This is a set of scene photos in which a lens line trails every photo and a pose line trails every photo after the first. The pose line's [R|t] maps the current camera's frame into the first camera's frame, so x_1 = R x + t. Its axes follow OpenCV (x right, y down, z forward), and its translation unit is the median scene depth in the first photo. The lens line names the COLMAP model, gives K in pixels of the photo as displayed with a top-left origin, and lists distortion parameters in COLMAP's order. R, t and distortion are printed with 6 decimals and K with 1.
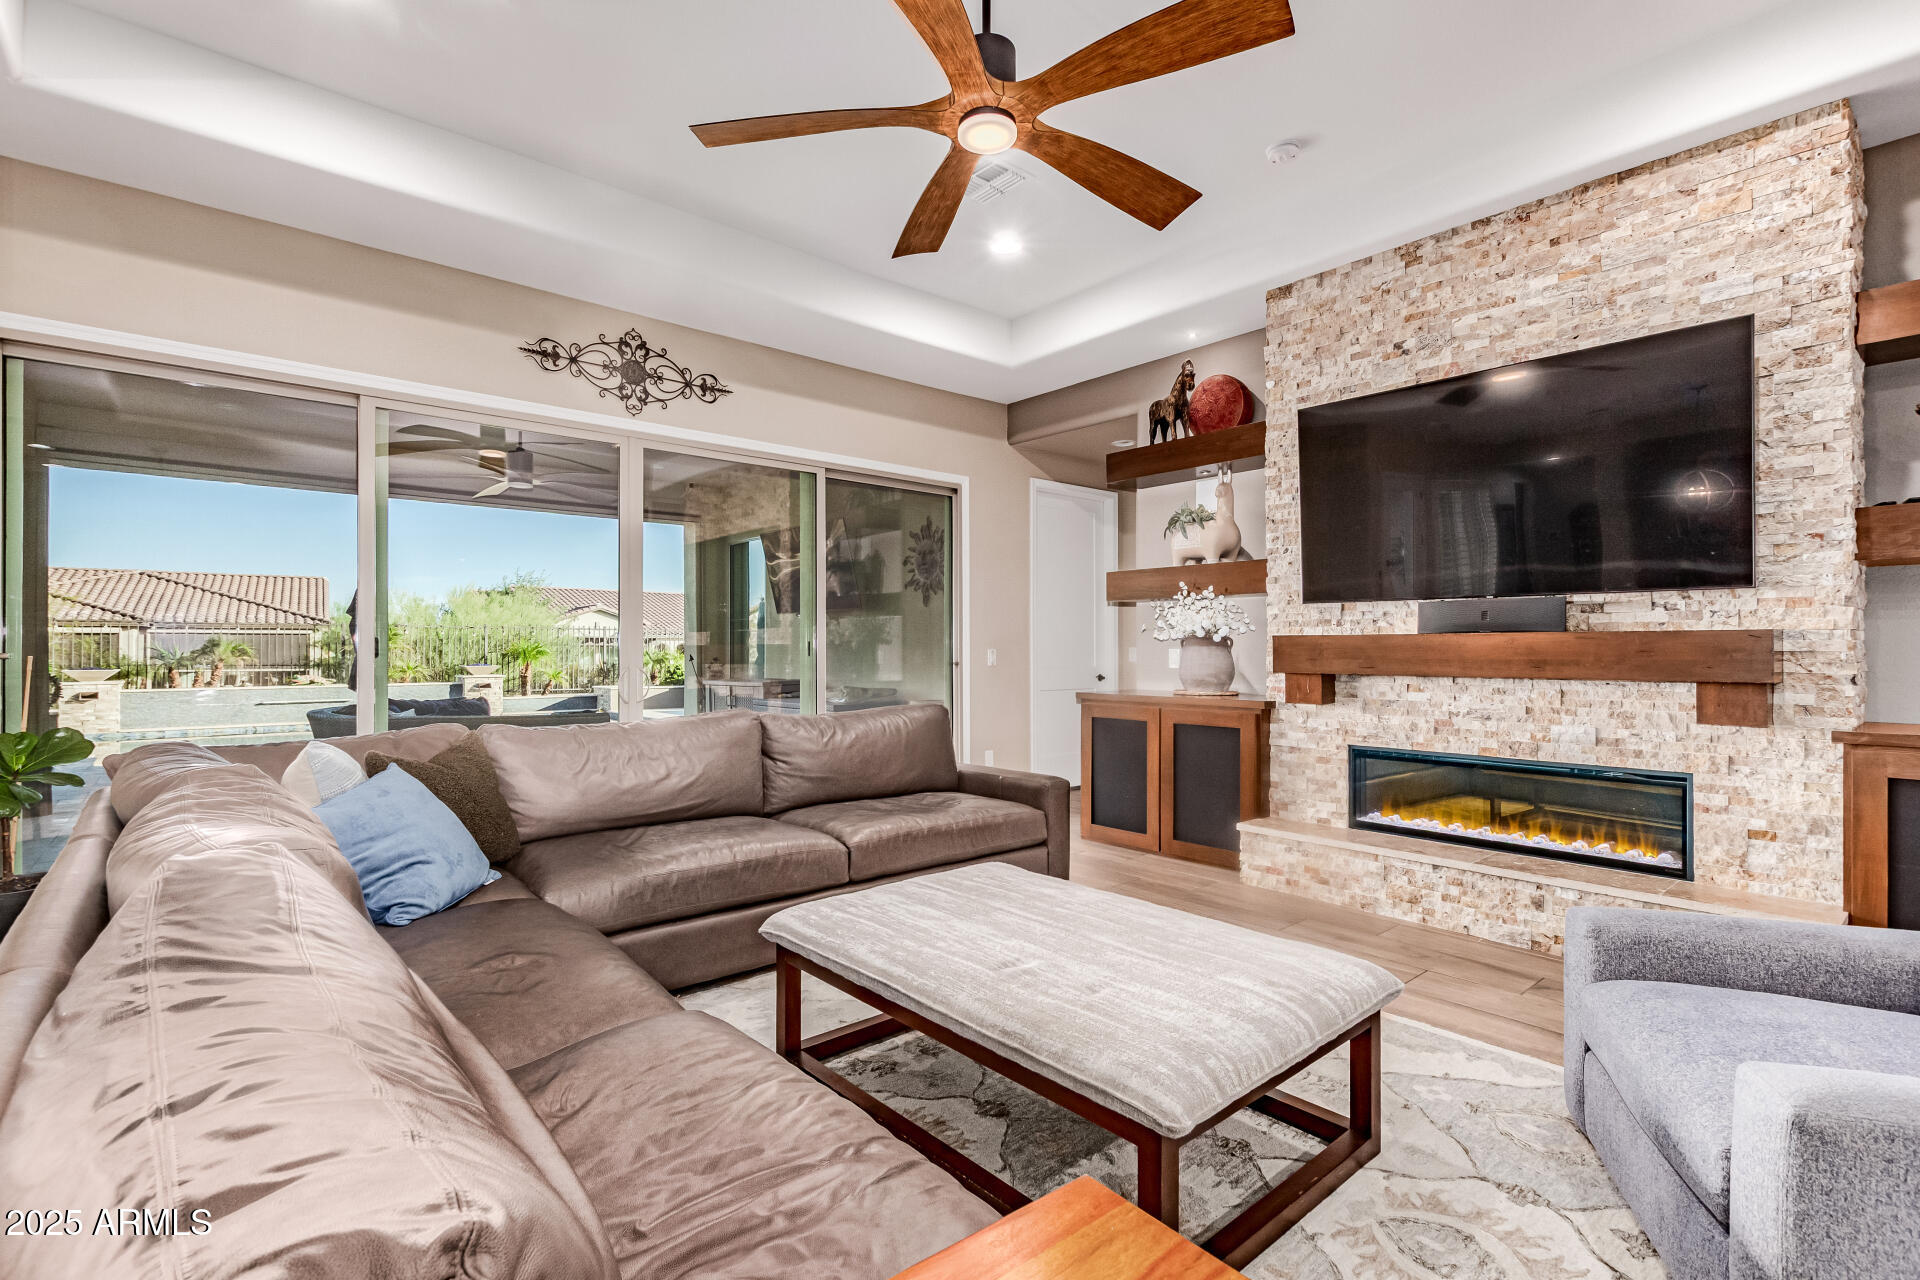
lens RADIAL K [[883.0, 0, 960.6], [0, 883.0, 643.0], [0, 0, 1]] dist [0.002227, 0.000250]
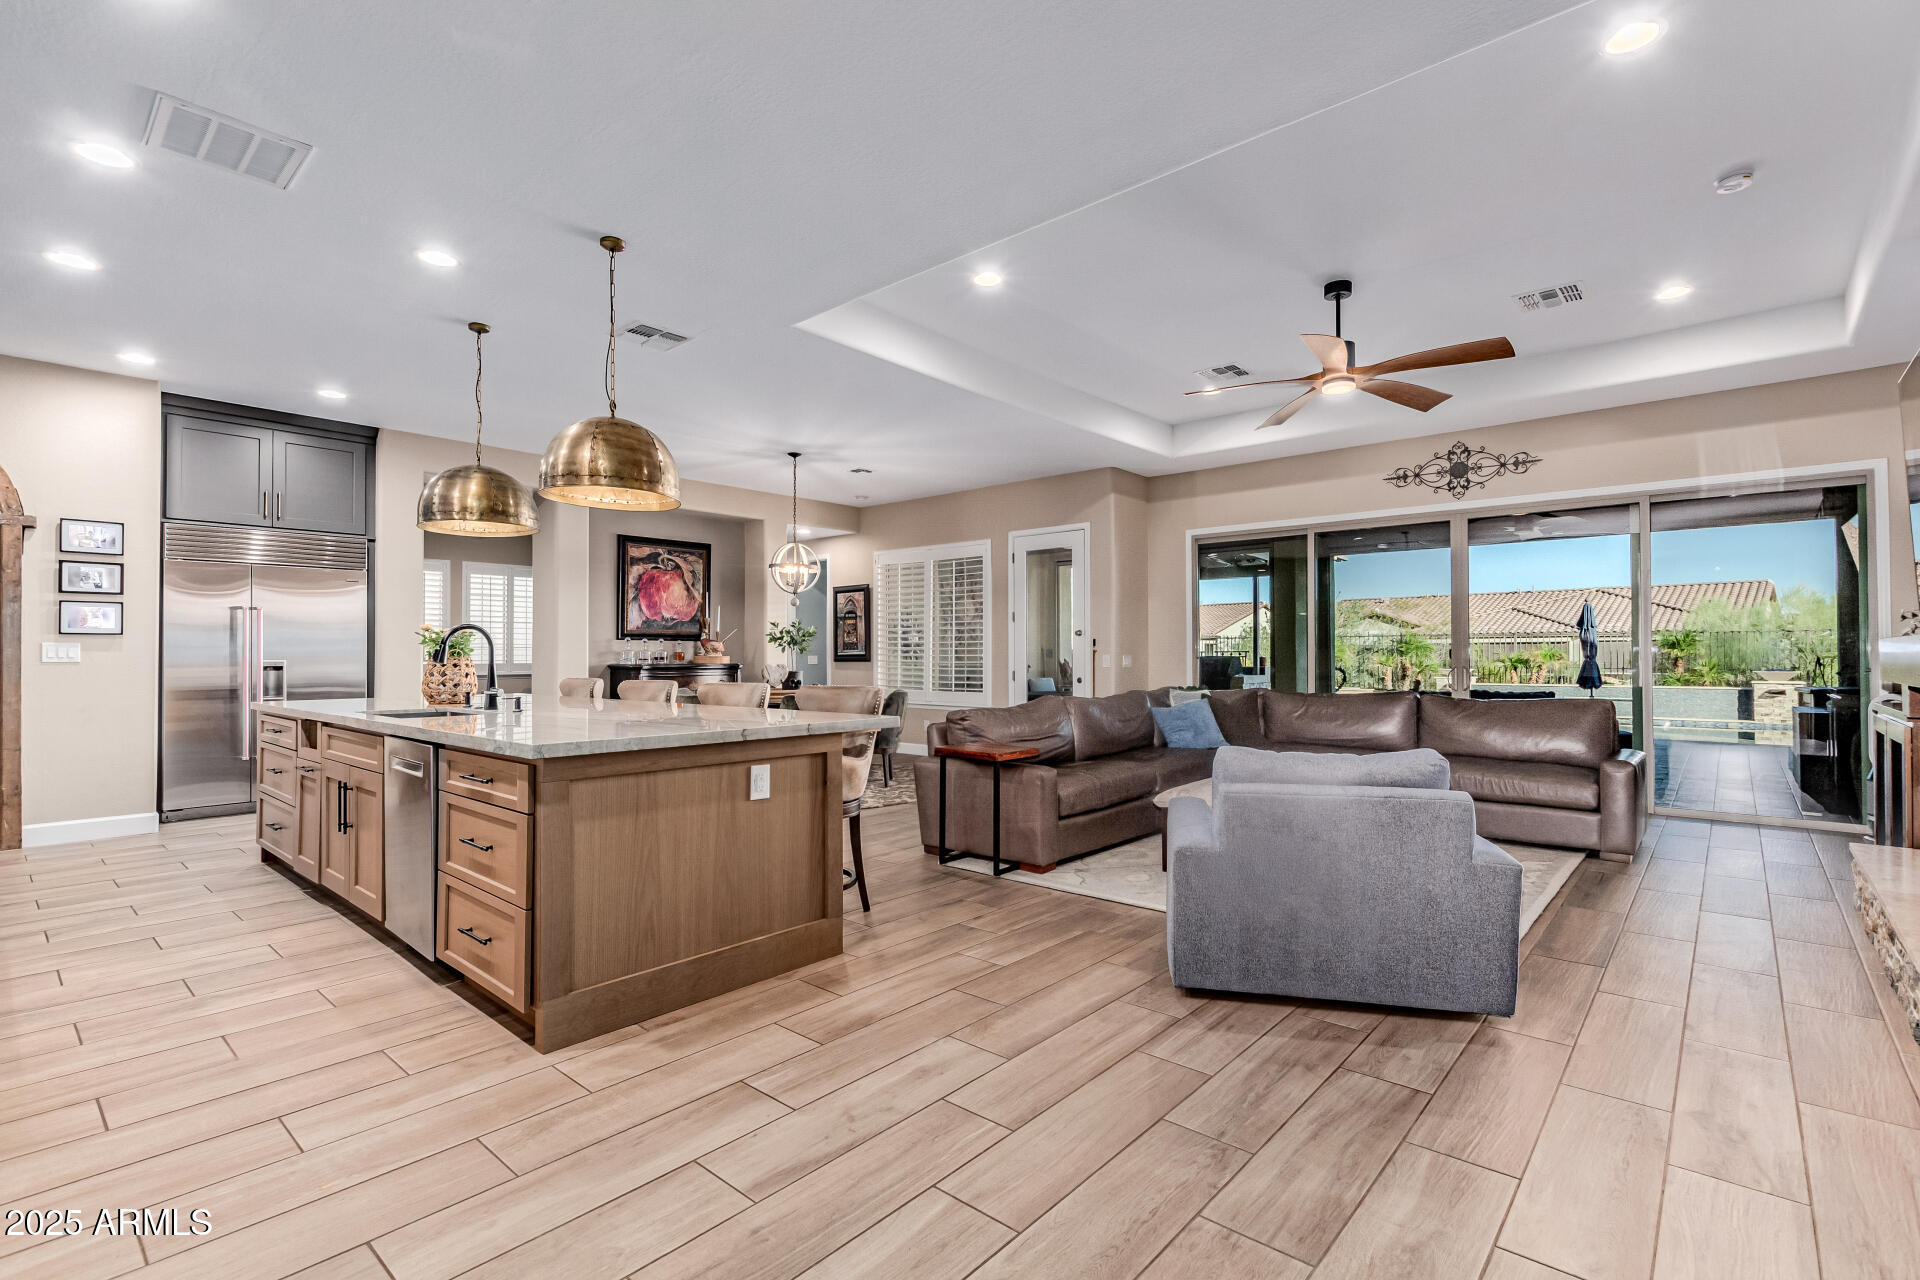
lens RADIAL K [[883.0, 0, 961.3], [0, 883.0, 645.3], [0, 0, 1]] dist [0.002227, 0.000250]
pose [[0.128040, -0.010499, -0.991713, 1.394431], [0.006108, 0.999933, -0.009797, 0.003537], [0.991750, -0.004803, 0.128095, -0.052849]]
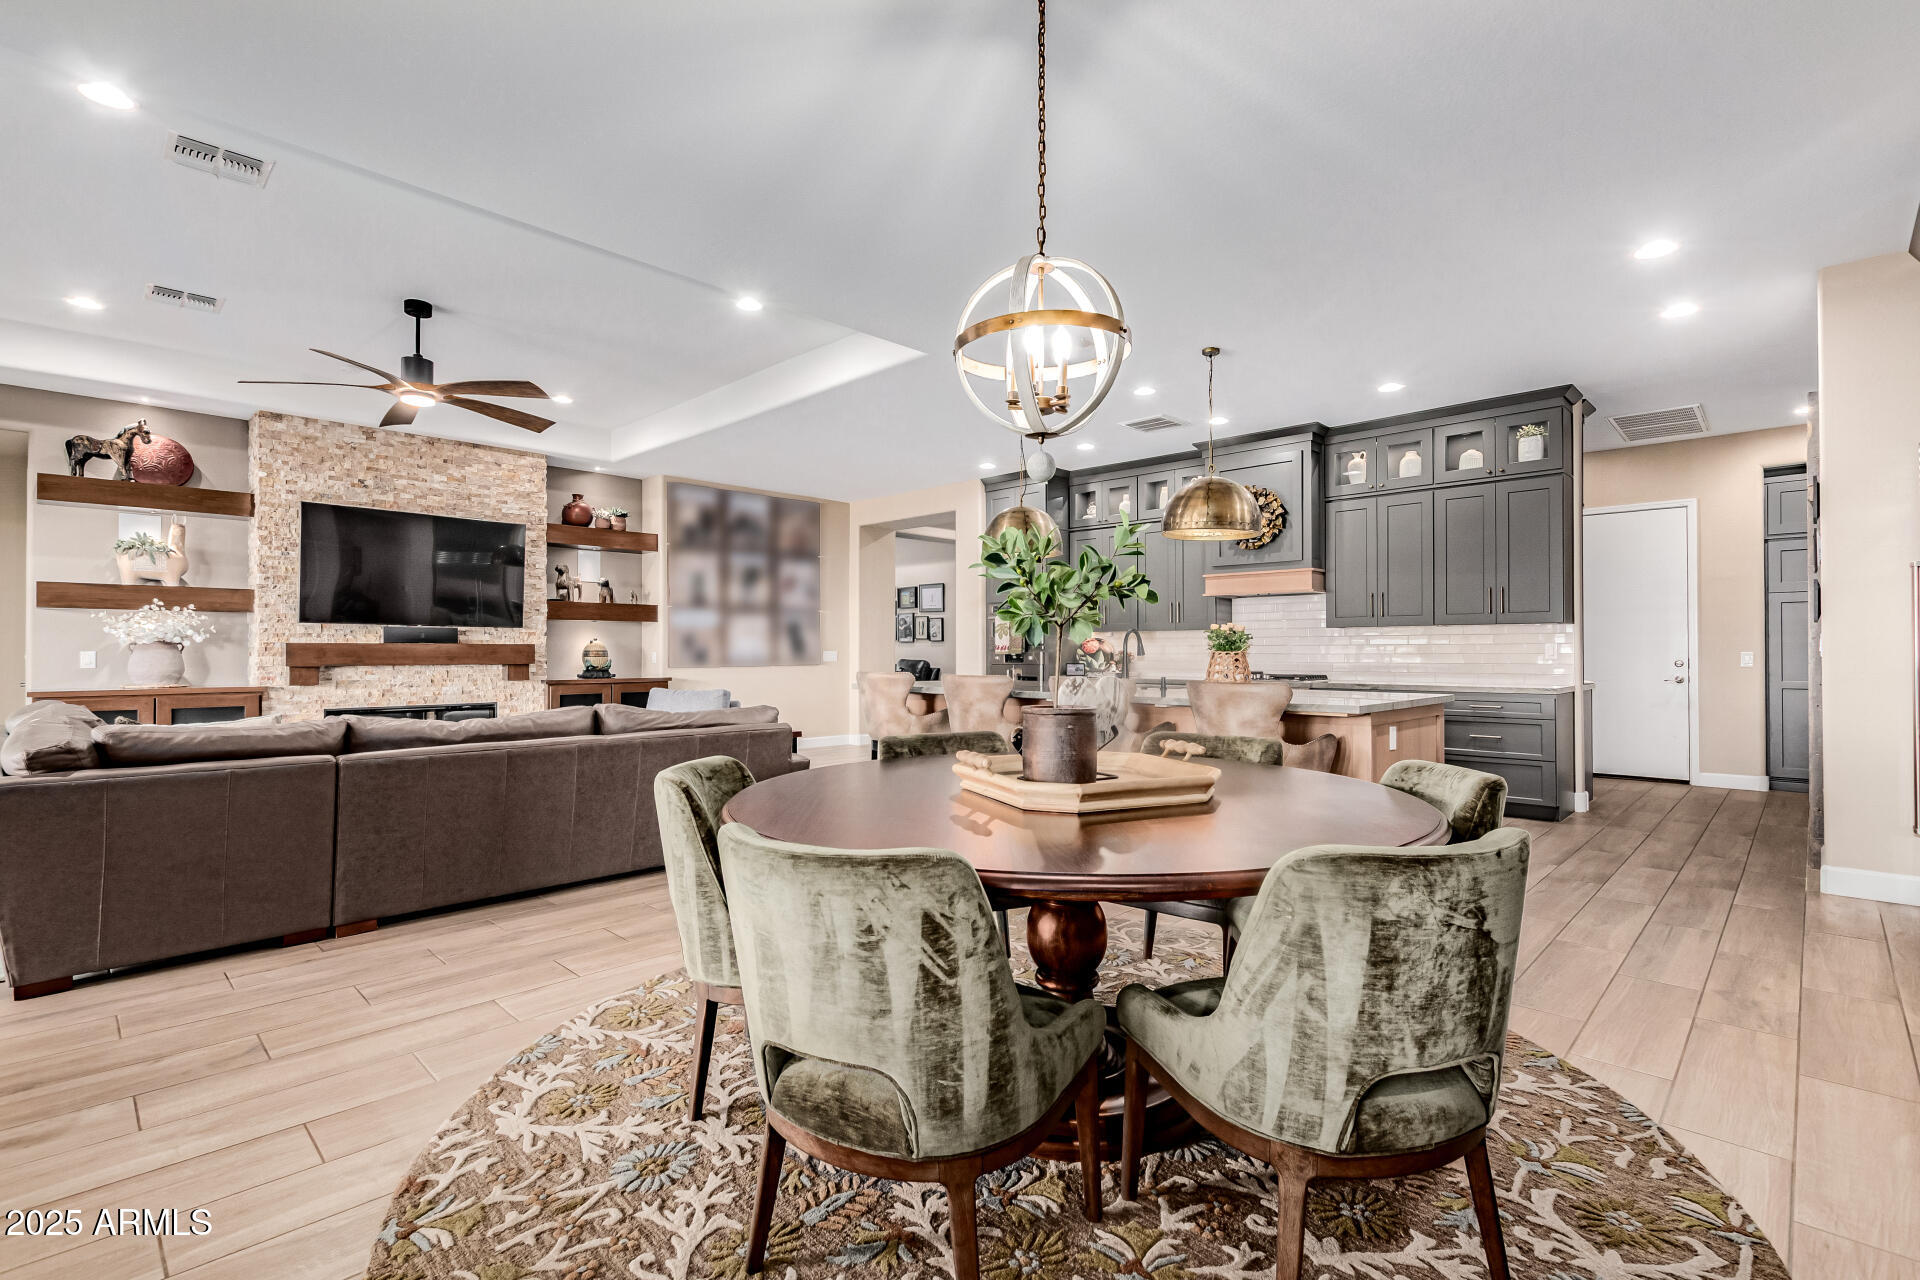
lens RADIAL K [[883.0, 0, 958.6], [0, 883.0, 642.9], [0, 0, 1]] dist [0.002227, 0.000250]
pose [[-0.091483, 0.012147, 0.995733, -1.382665], [-0.001149, 0.999924, -0.012304, 0.010167], [-0.995806, -0.002269, -0.091462, -0.037942]]
